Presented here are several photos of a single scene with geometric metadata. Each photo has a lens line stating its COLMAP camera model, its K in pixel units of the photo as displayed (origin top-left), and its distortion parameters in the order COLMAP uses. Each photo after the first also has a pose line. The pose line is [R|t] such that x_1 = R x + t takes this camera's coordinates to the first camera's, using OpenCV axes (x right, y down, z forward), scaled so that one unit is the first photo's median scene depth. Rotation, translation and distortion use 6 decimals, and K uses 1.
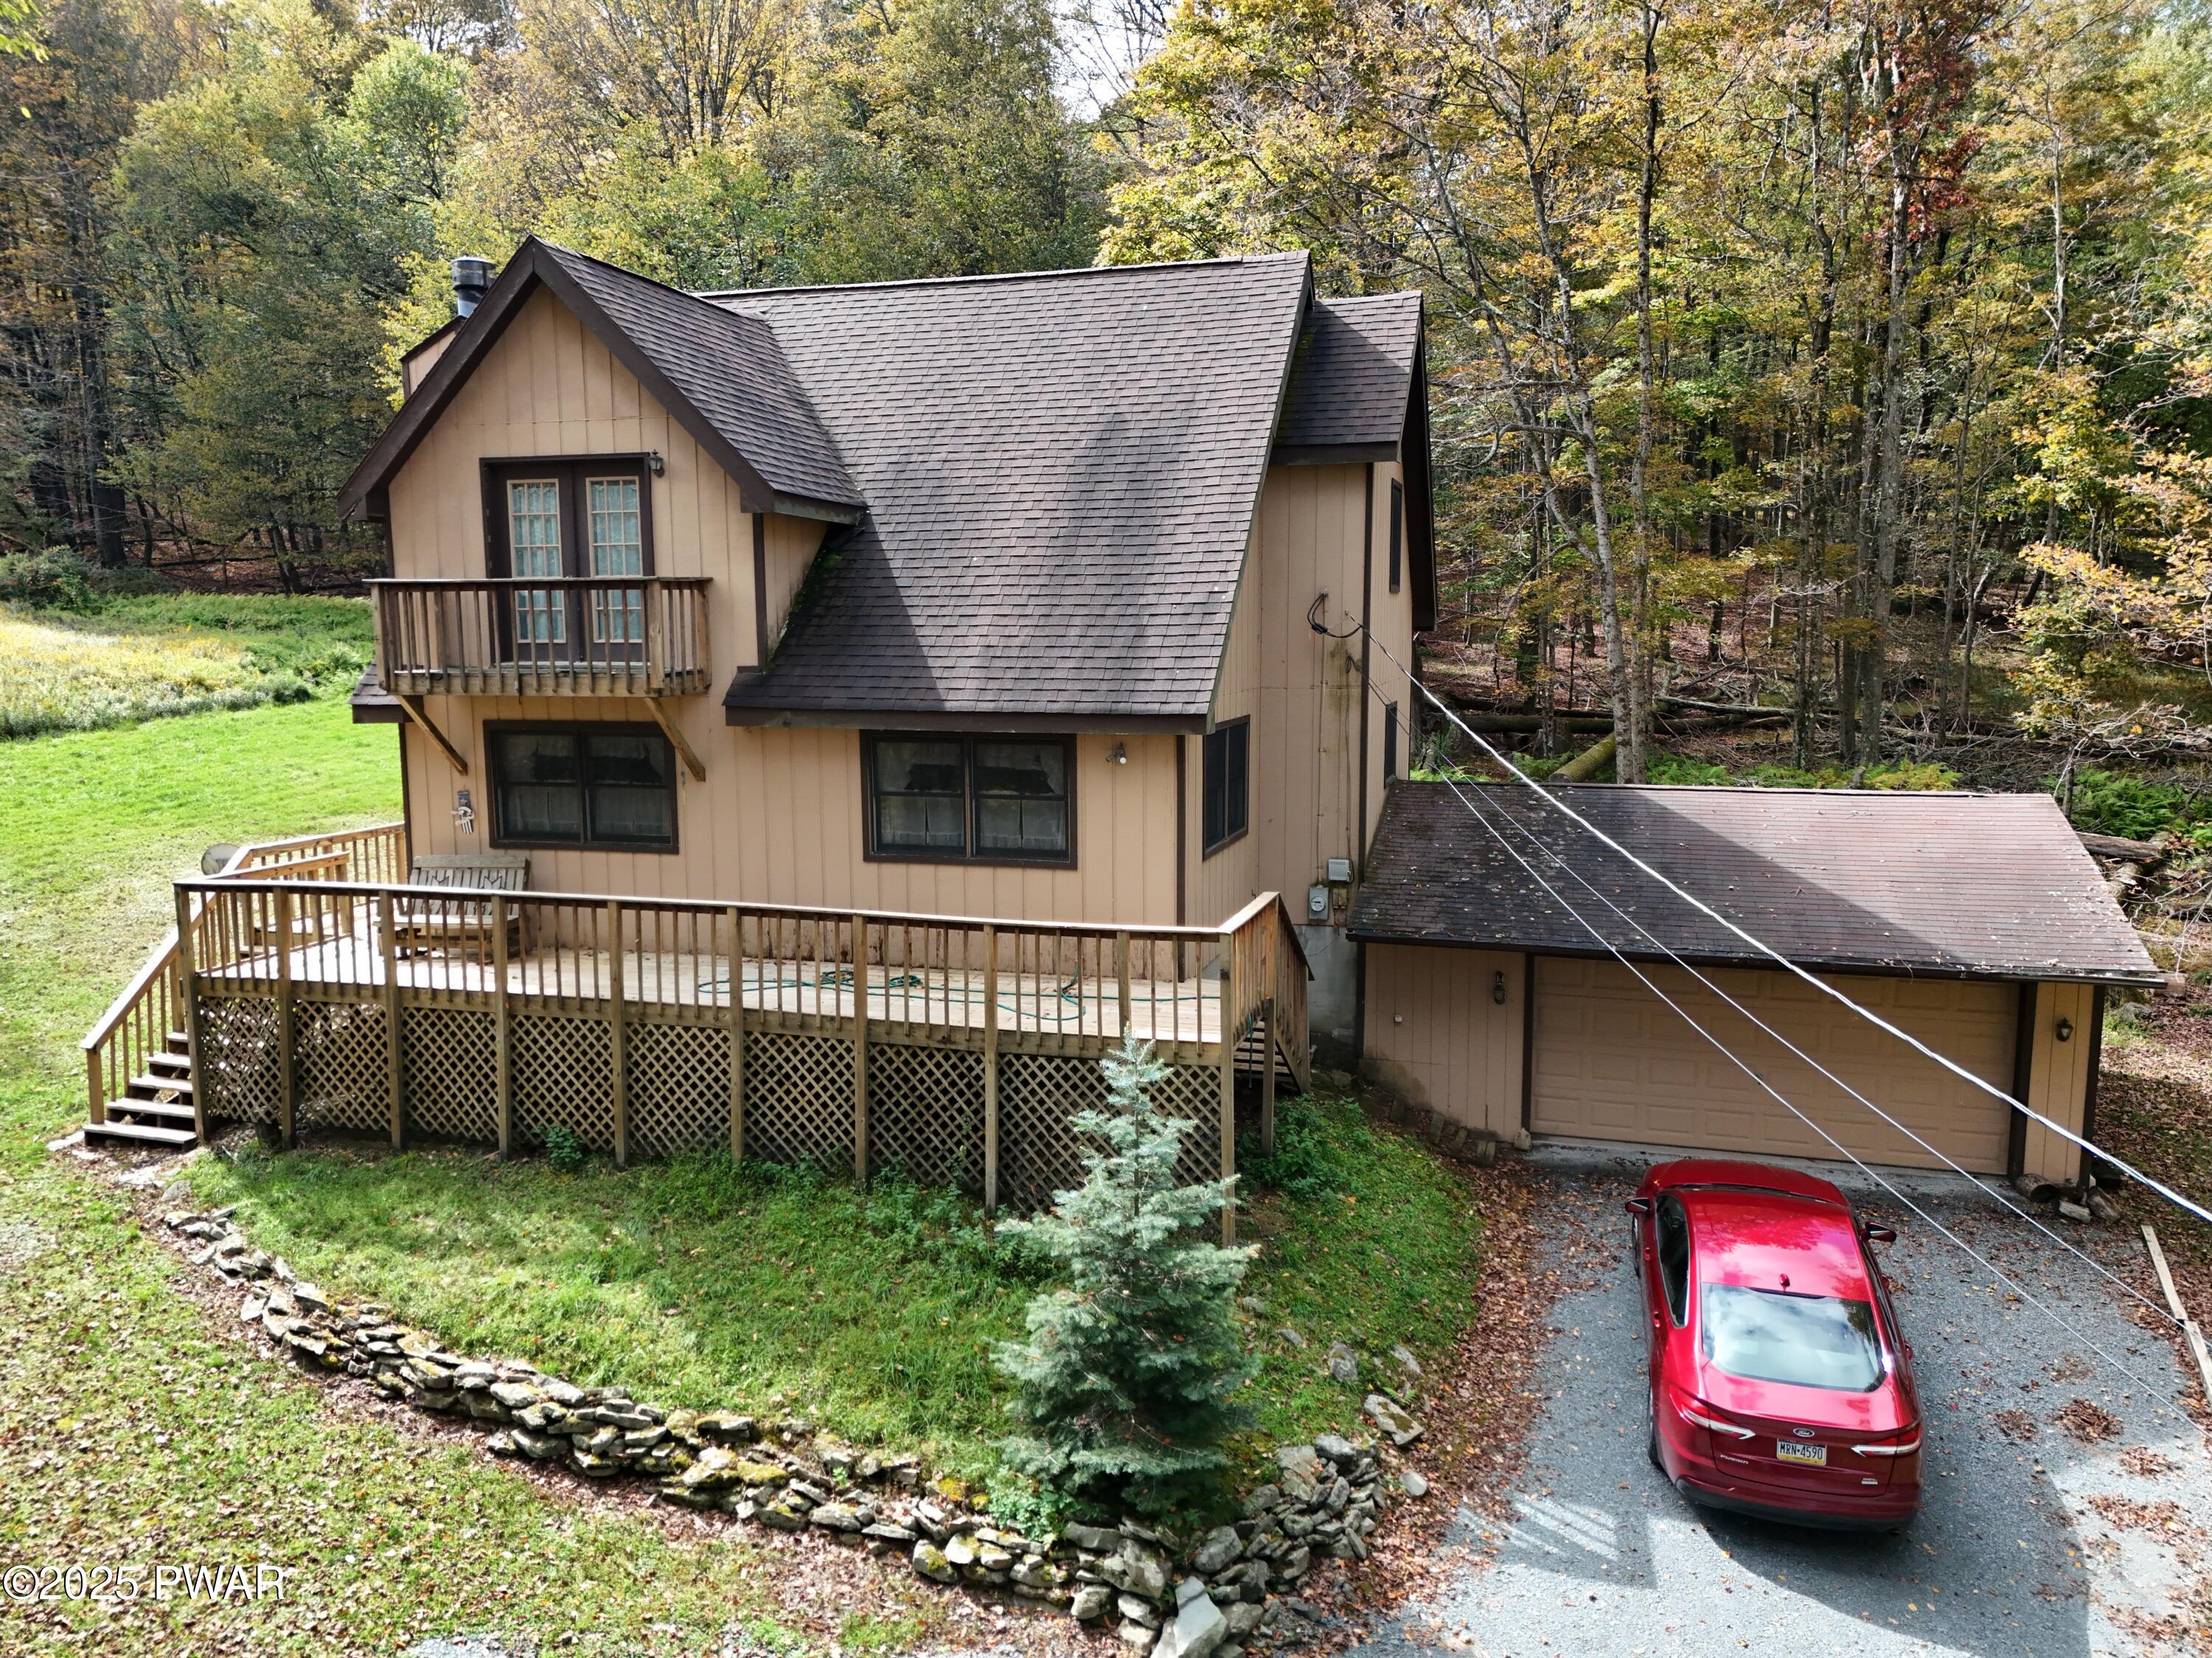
lens RADIAL K [[1610.8, 0, 1106.0], [0, 1610.8, 829.0], [0, 0, 1]] dist [0.086529, -0.097779]
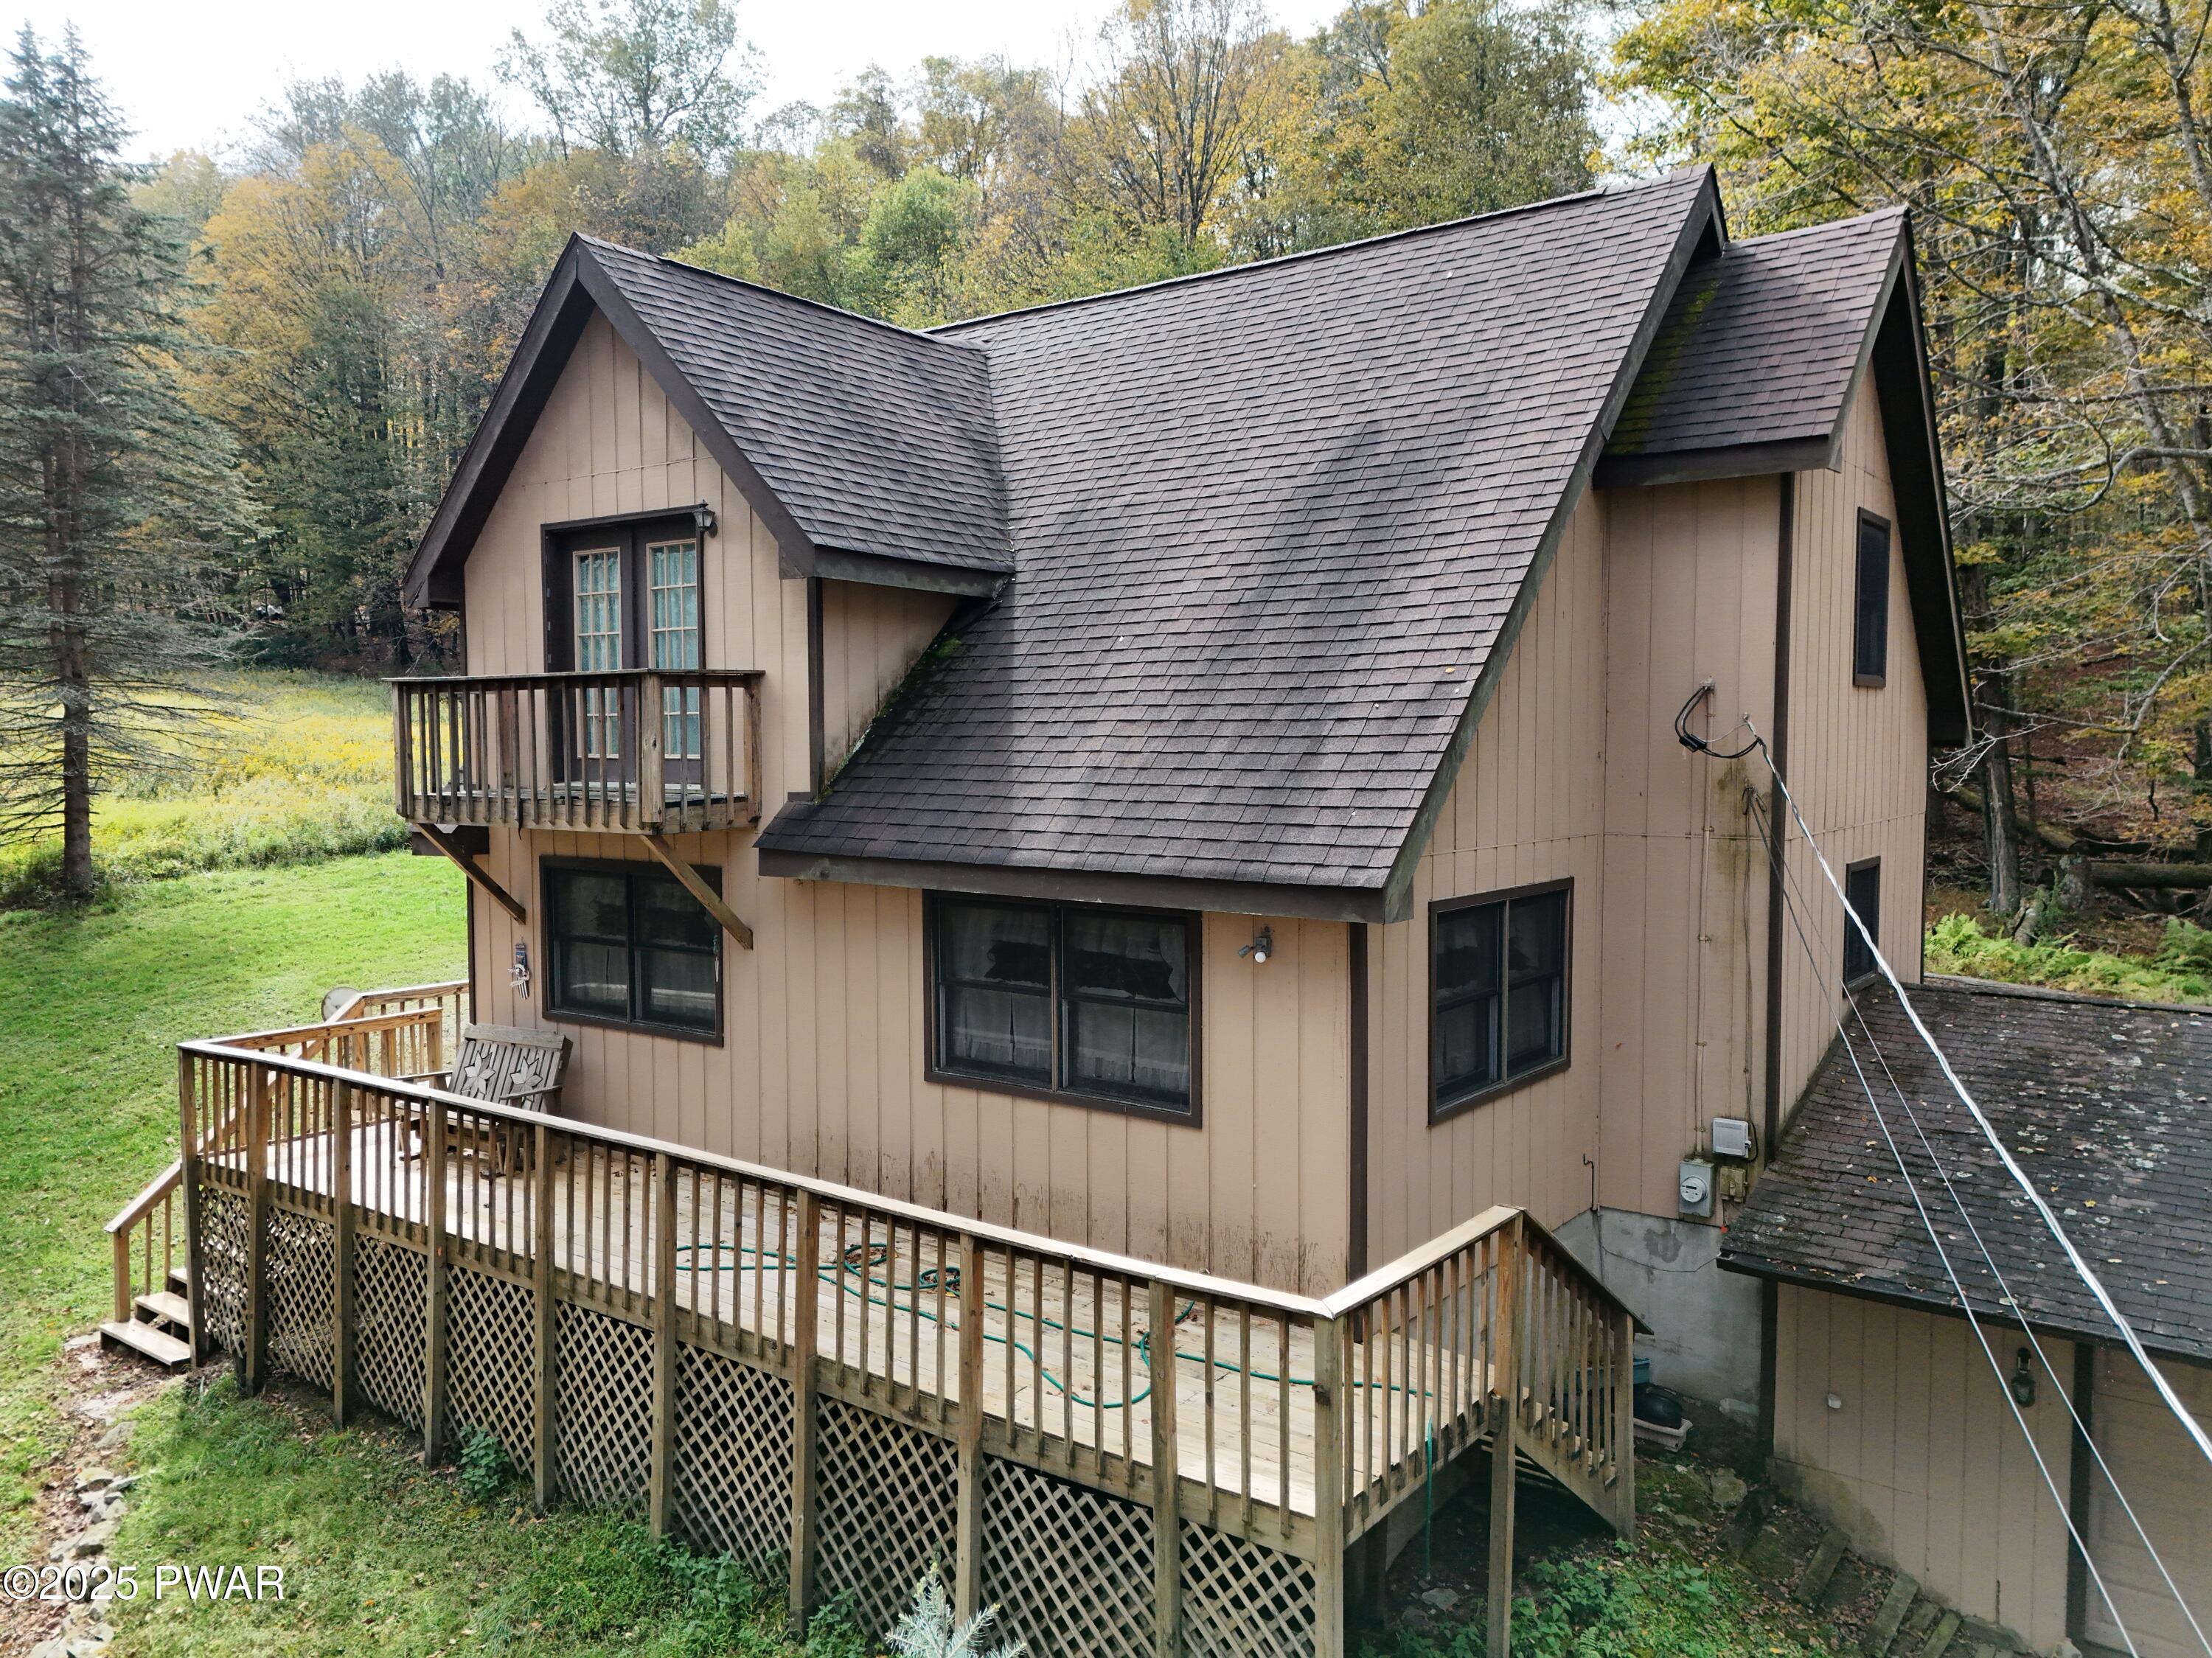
lens RADIAL K [[1610.8, 0, 1106.0], [0, 1610.8, 829.0], [0, 0, 1]] dist [0.086529, -0.097779]
pose [[0.936631, 0.023680, -0.349517, 0.154994], [-0.047743, 0.997032, -0.060393, -0.047931], [0.347050, 0.073253, 0.934981, 0.381636]]
